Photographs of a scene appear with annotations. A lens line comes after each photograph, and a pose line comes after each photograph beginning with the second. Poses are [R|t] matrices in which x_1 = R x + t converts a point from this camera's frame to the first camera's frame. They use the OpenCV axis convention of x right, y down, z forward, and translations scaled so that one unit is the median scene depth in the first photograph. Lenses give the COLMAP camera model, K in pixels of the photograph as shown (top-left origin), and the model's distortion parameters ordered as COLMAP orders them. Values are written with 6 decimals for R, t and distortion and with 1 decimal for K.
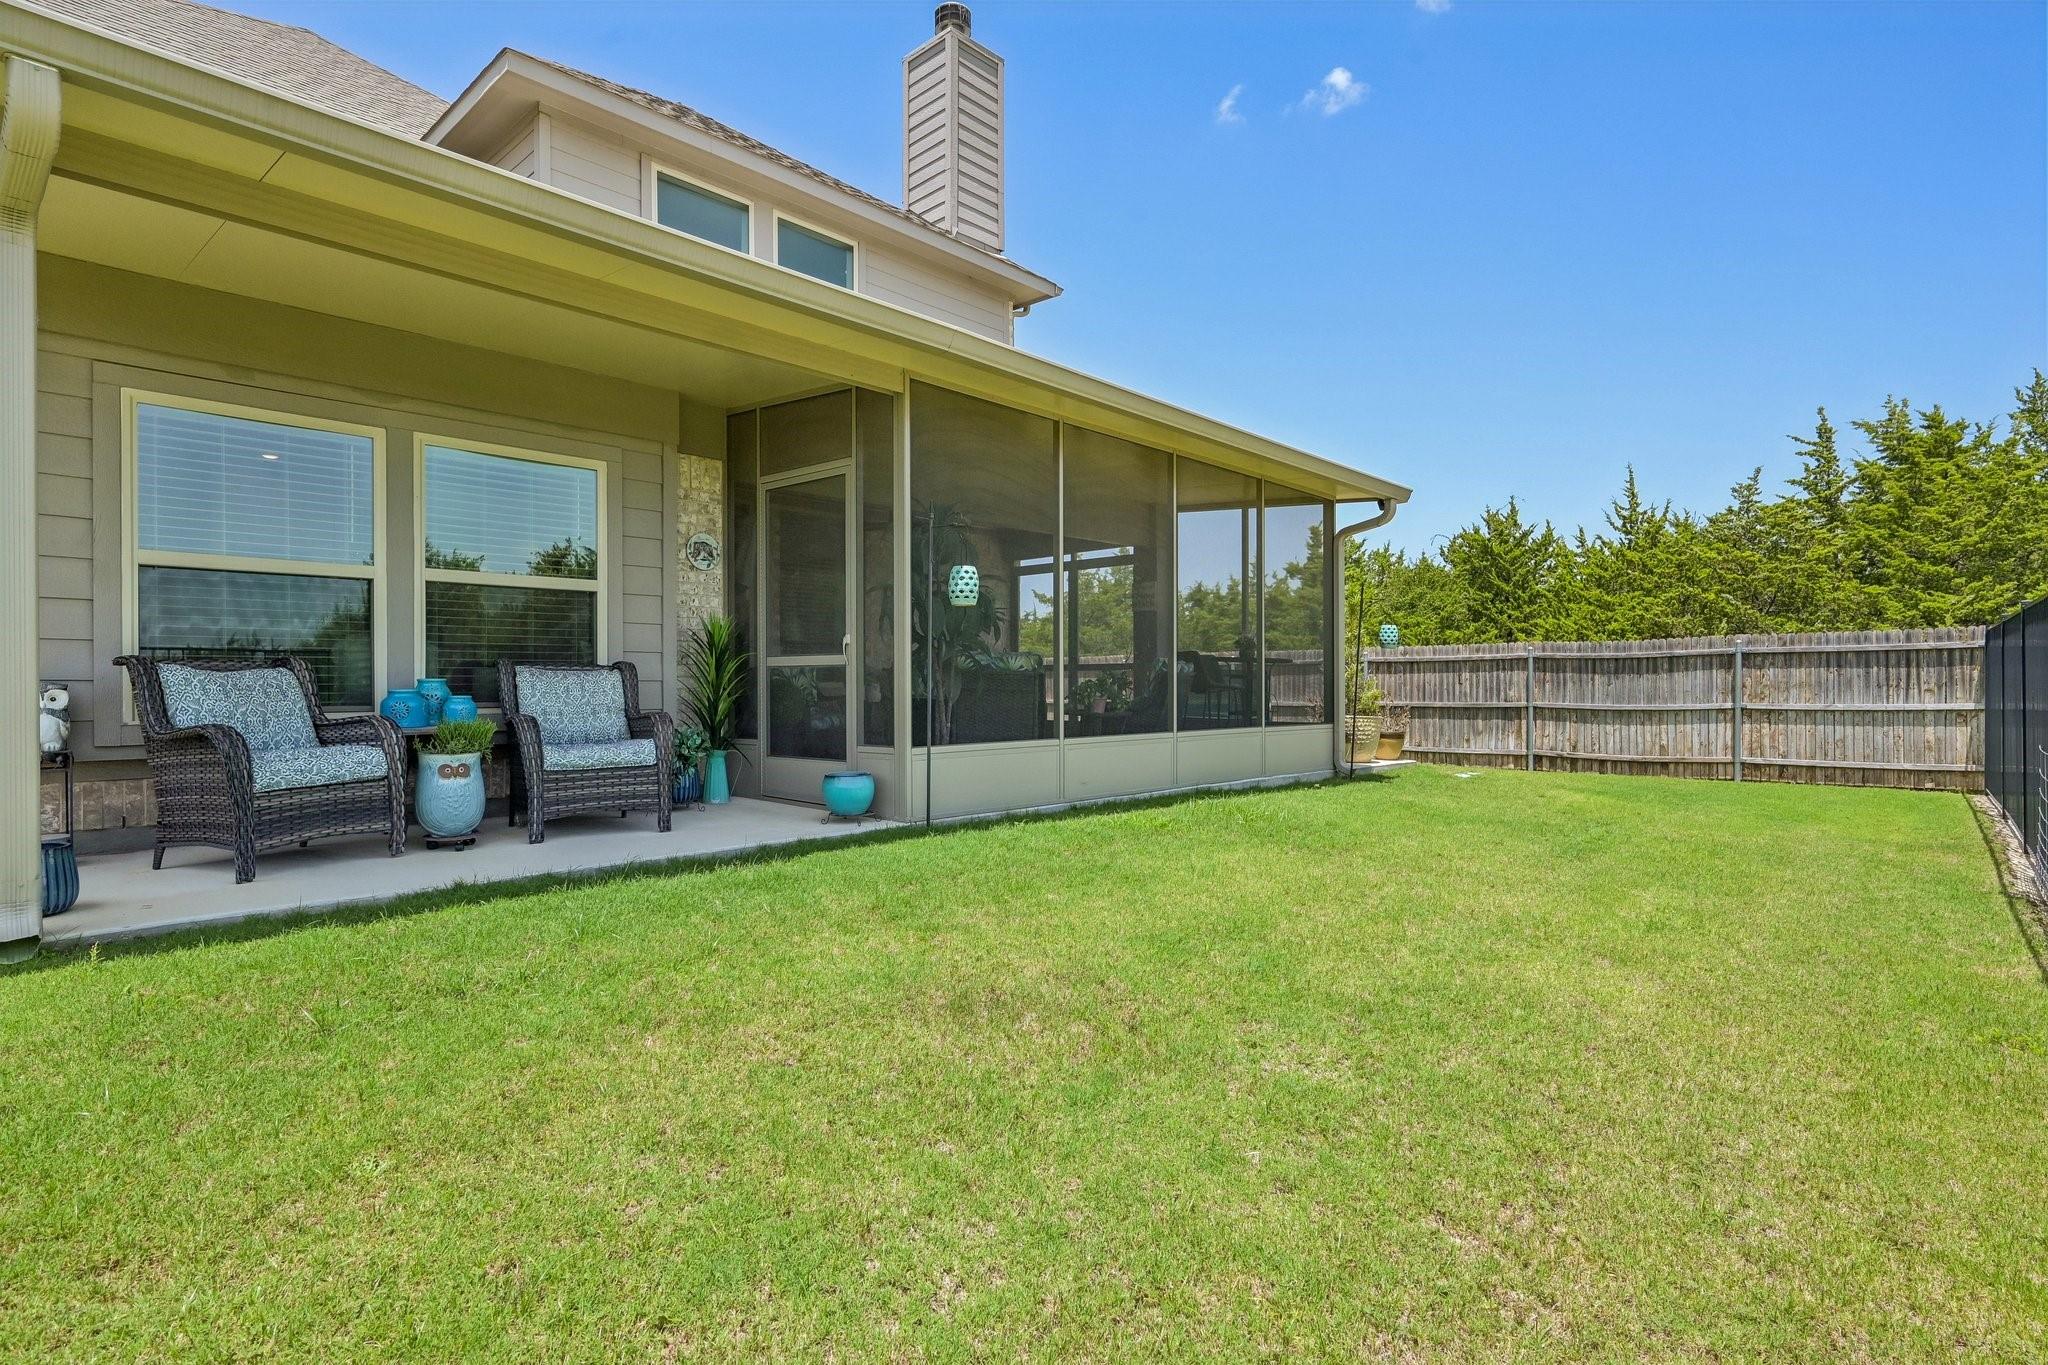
lens RADIAL K [[1035.4, 0, 1023.0], [0, 1035.4, 679.8], [0, 0, 1]] dist [0.003301, -0.000988]
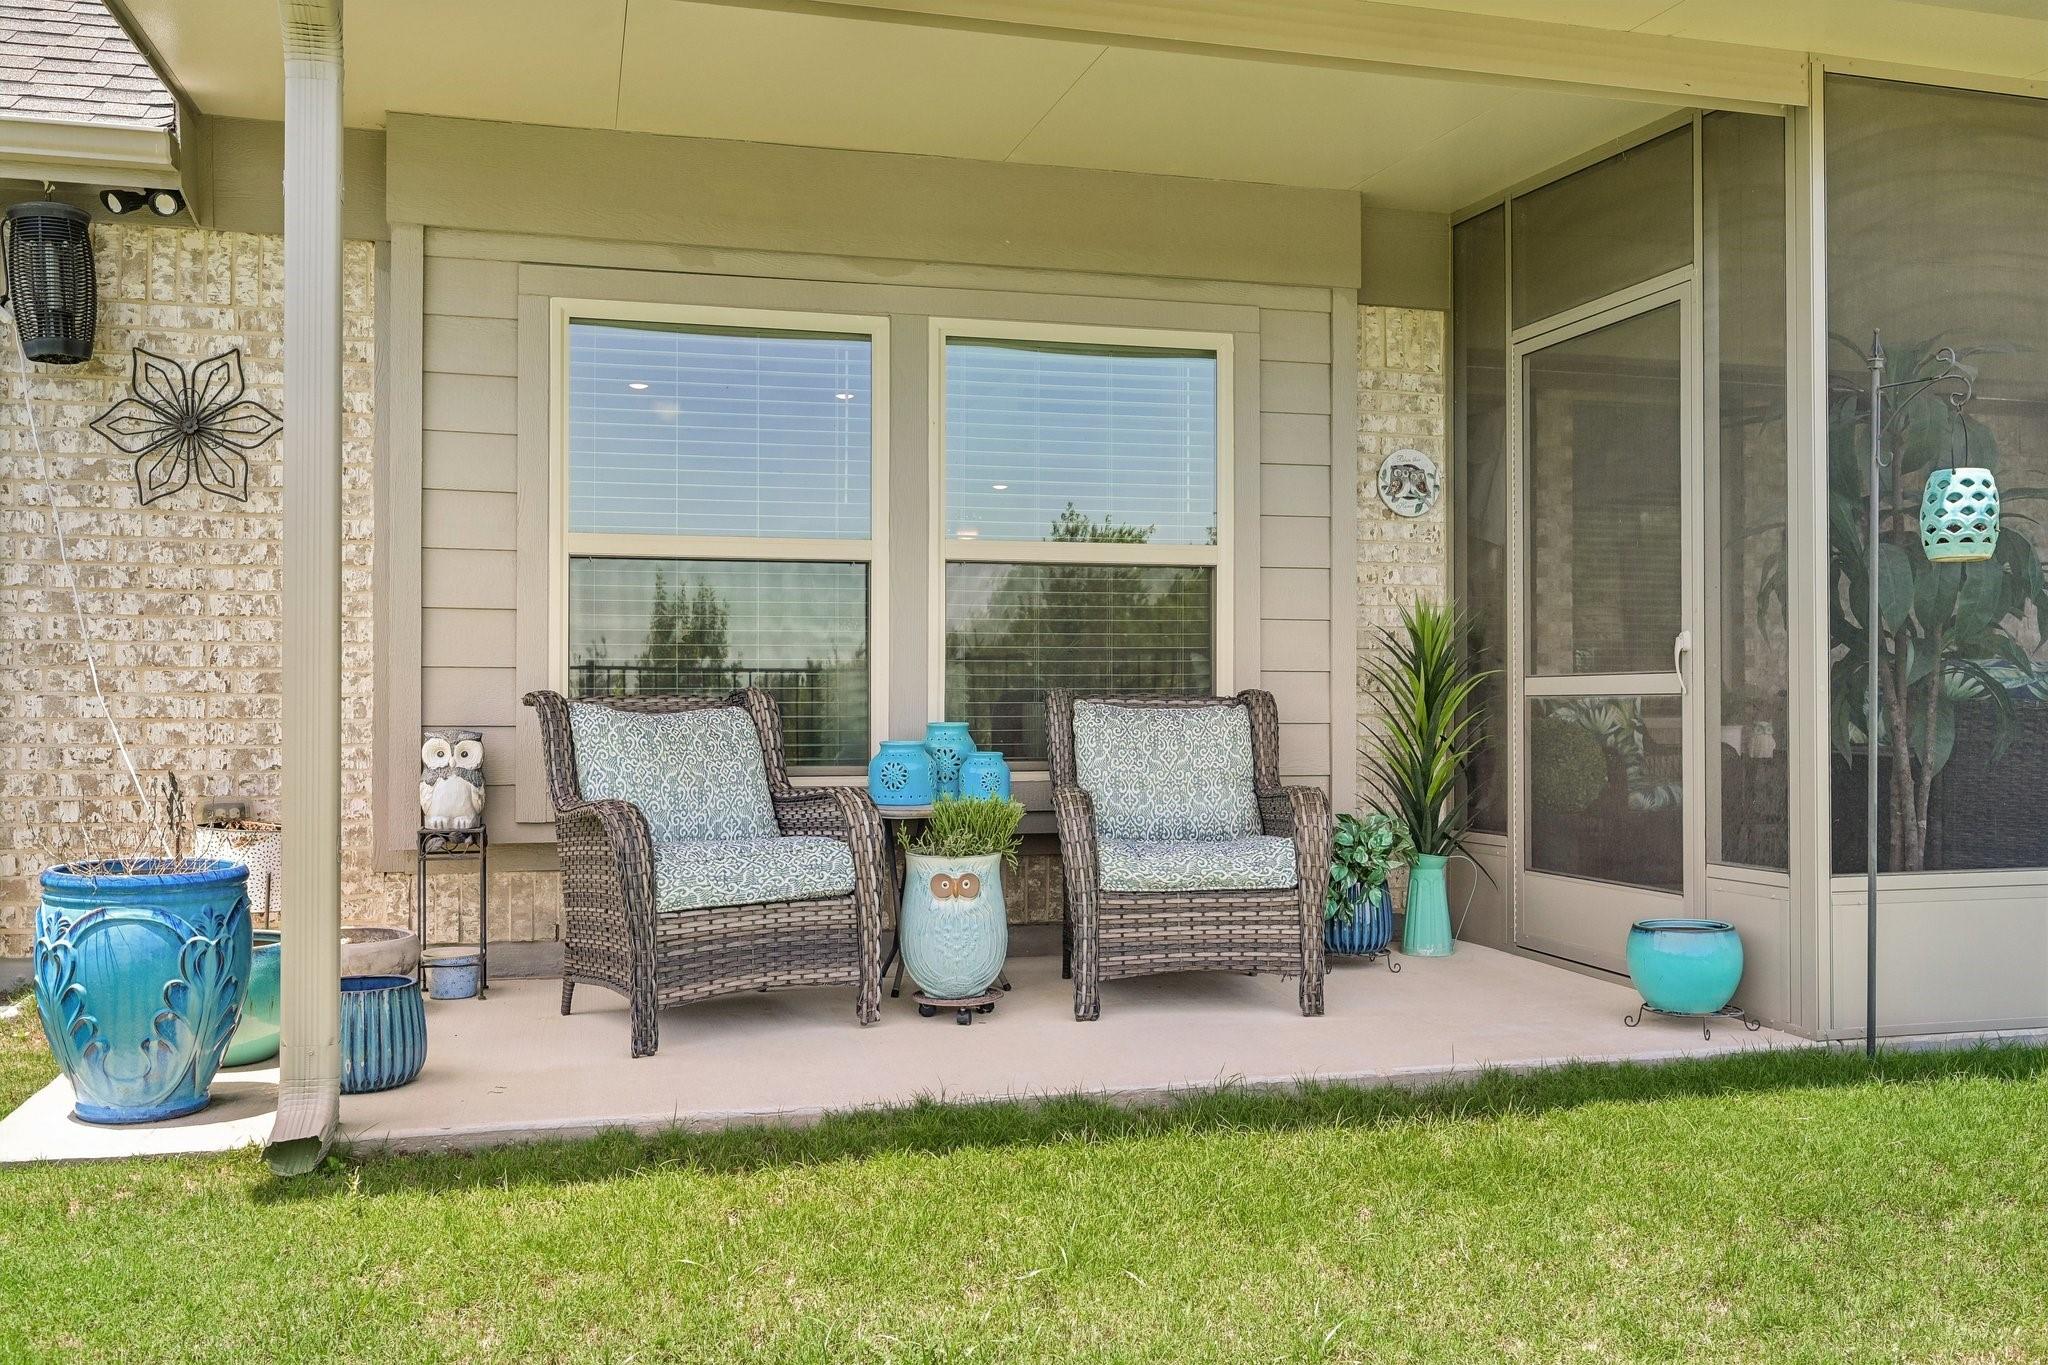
lens RADIAL K [[1676.4, 0, 1023.6], [0, 1676.4, 702.1], [0, 0, 1]] dist [-0.012011, 0.012453]
pose [[0.844007, -0.001276, -0.536331, -0.012342], [0.001369, 0.999999, -0.000225, -0.011914], [0.536331, -0.000545, 0.844007, 0.193533]]
